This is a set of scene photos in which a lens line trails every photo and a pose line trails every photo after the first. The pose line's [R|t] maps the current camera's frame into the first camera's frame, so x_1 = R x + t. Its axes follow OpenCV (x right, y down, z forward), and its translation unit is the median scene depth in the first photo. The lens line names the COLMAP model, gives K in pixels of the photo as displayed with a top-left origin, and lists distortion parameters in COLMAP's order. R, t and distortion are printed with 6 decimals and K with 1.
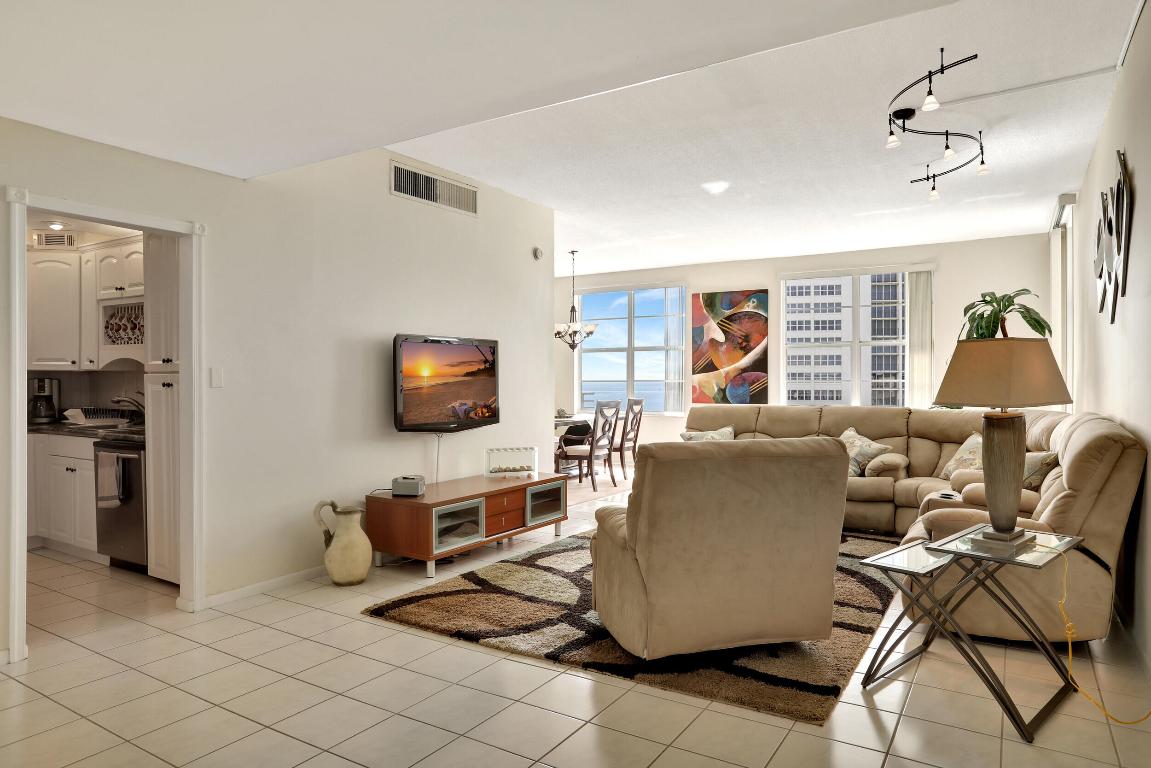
lens RADIAL K [[712.5, 0, 575.5], [0, 712.5, 384.0], [0, 0, 1]] dist [-0.077902, 0.060617]
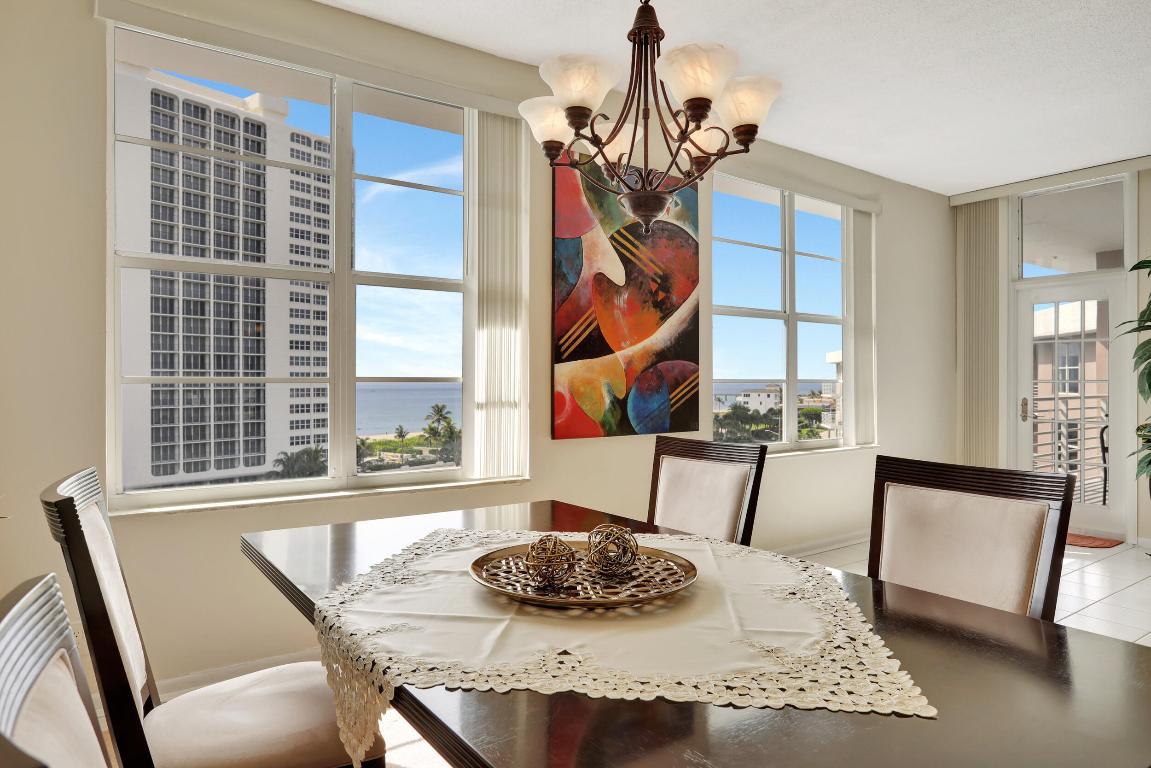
lens RADIAL K [[703.0, 0, 571.1], [0, 703.0, 381.6], [0, 0, 1]] dist [-0.060947, 0.054953]
pose [[0.380272, -0.000080, 0.924875, -0.181830], [0.001635, 0.999998, -0.000586, -0.003461], [-0.924873, 0.001735, 0.380272, 0.894724]]
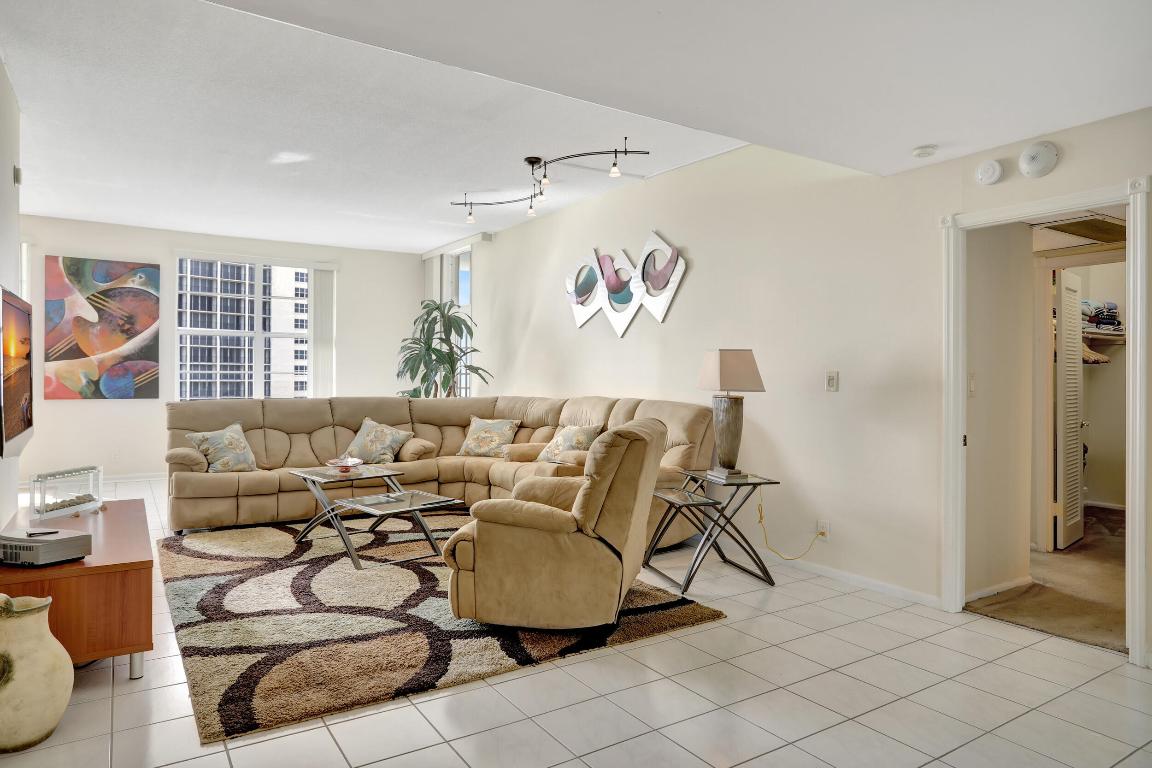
lens RADIAL K [[720.2, 0, 570.1], [0, 720.2, 379.4], [0, 0, 1]] dist [-0.023168, 0.001517]
pose [[0.425053, 0.000062, 0.905168, -0.298292], [-0.005518, 0.999982, 0.002523, 0.000374], [-0.905152, -0.006067, 0.425046, 0.179435]]
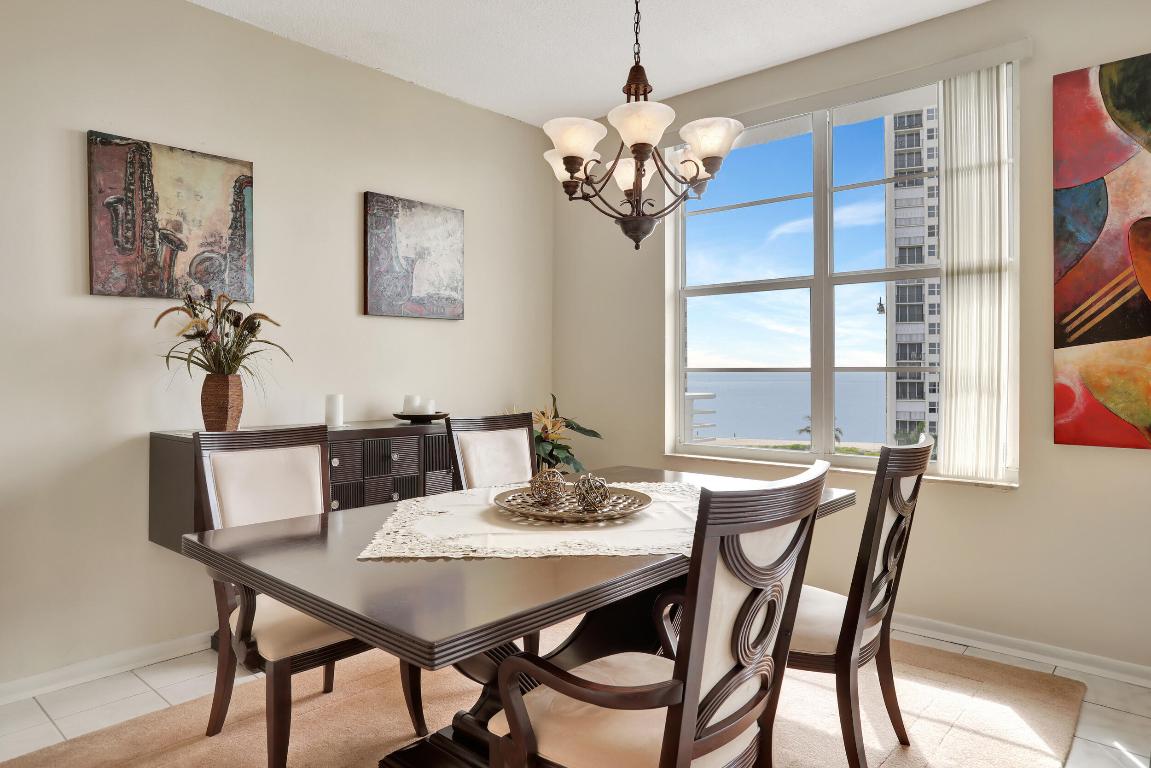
lens RADIAL K [[706.9, 0, 576.6], [0, 706.9, 373.9], [0, 0, 1]] dist [-0.060478, 0.040350]
pose [[0.986563, 0.002877, -0.163355, 0.015243], [-0.002861, 0.999996, 0.000335, -0.001915], [0.163355, 0.000137, 0.986567, 0.716015]]
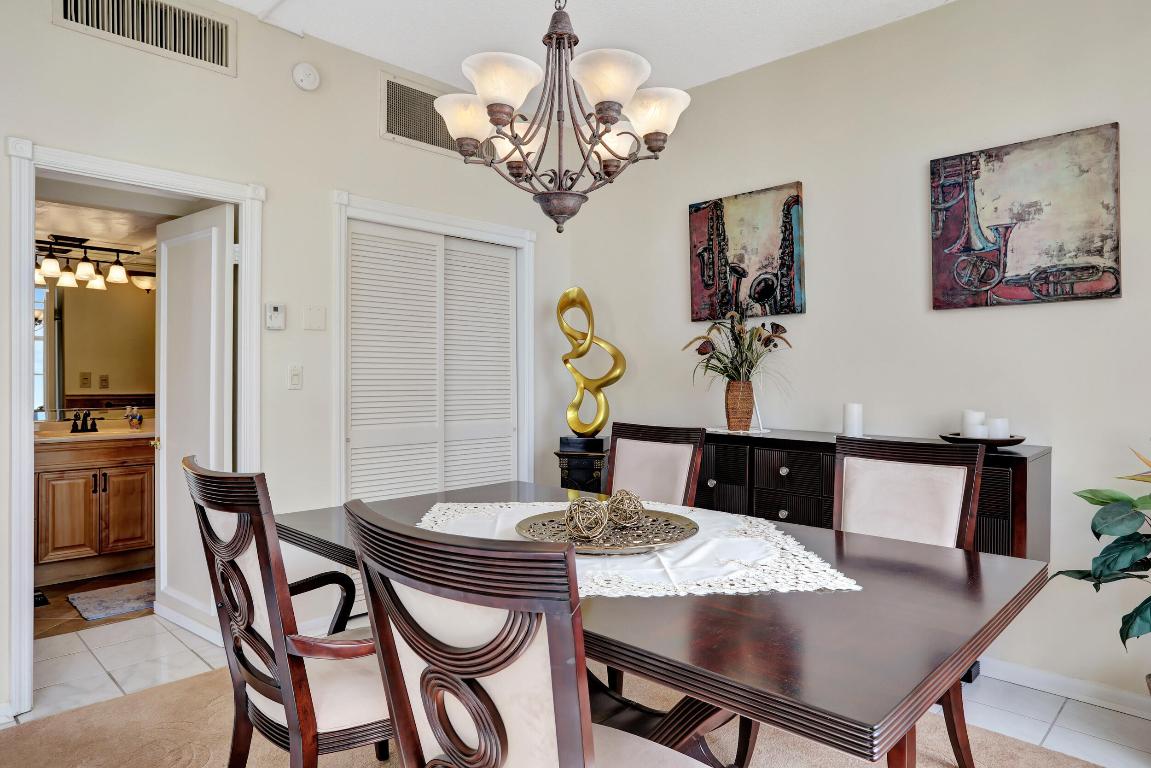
lens RADIAL K [[703.0, 0, 571.1], [0, 703.0, 381.6], [0, 0, 1]] dist [-0.060947, 0.054953]
pose [[-0.204489, 0.007153, -0.978843, 0.182913], [-0.008436, 0.999923, 0.009070, -0.002945], [0.978833, 0.010112, -0.204413, 0.986452]]
